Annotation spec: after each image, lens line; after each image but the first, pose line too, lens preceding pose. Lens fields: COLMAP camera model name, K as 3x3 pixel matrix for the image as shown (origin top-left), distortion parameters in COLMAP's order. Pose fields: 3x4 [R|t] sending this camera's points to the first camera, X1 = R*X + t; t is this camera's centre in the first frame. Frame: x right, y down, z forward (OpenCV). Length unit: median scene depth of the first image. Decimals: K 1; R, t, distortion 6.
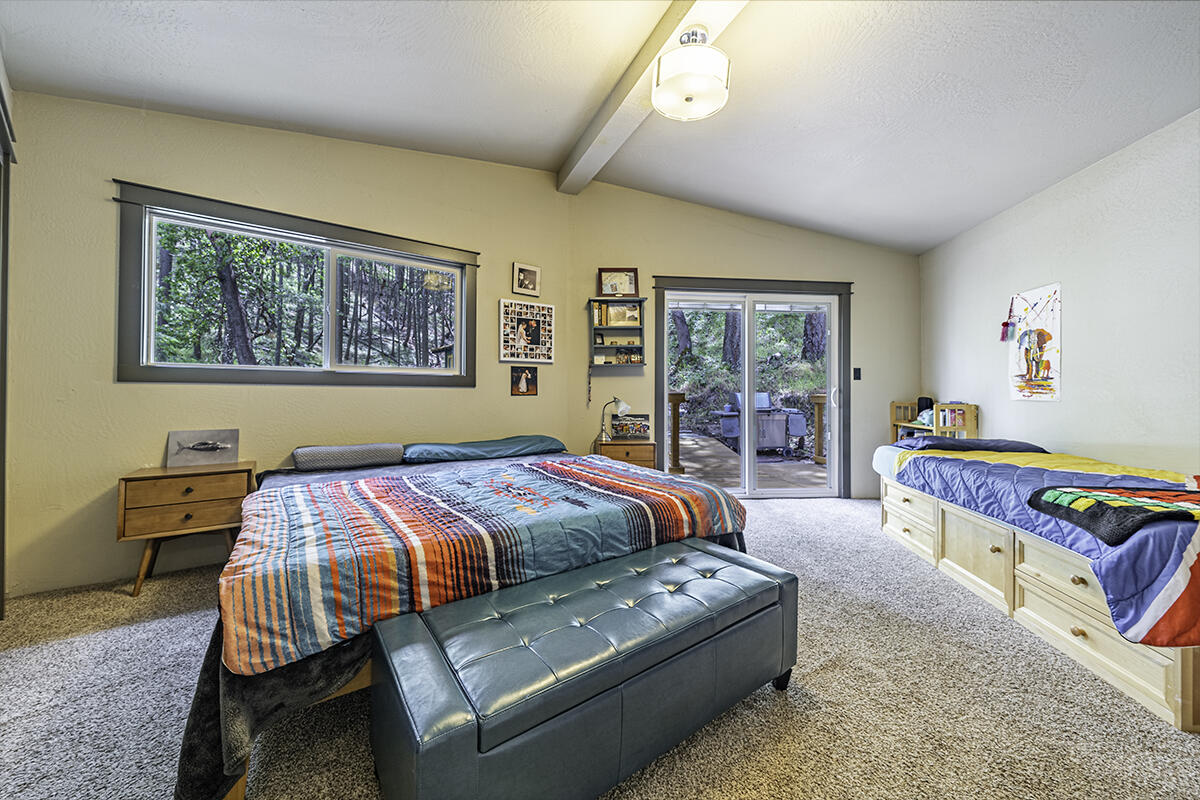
lens RADIAL K [[419.0, 0, 603.2], [0, 419.0, 390.5], [0, 0, 1]] dist [-0.007353, -0.000307]
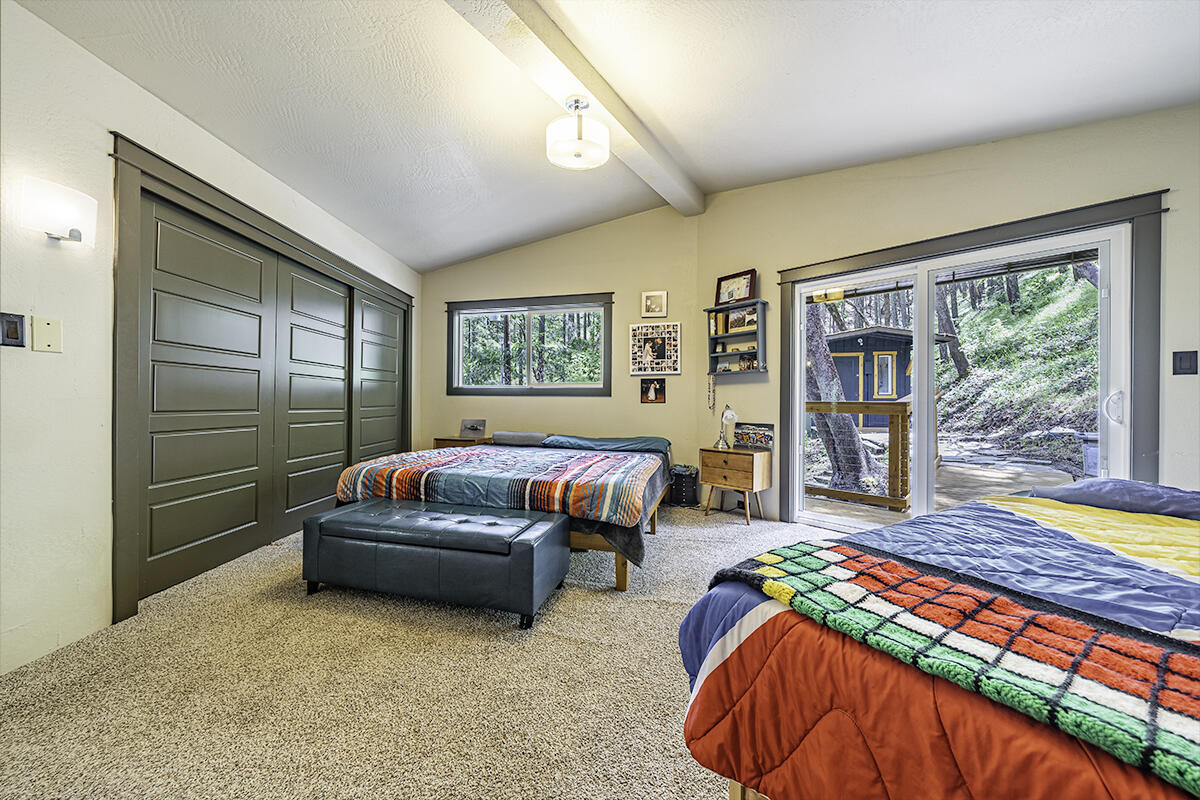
lens RADIAL K [[419.0, 0, 607.0], [0, 419.0, 399.5], [0, 0, 1]] dist [-0.007353, -0.000307]
pose [[0.640590, -0.004576, -0.767870, 0.628601], [0.003300, 0.999989, -0.003206, 0.005462], [0.767876, -0.000480, 0.640598, 0.146912]]
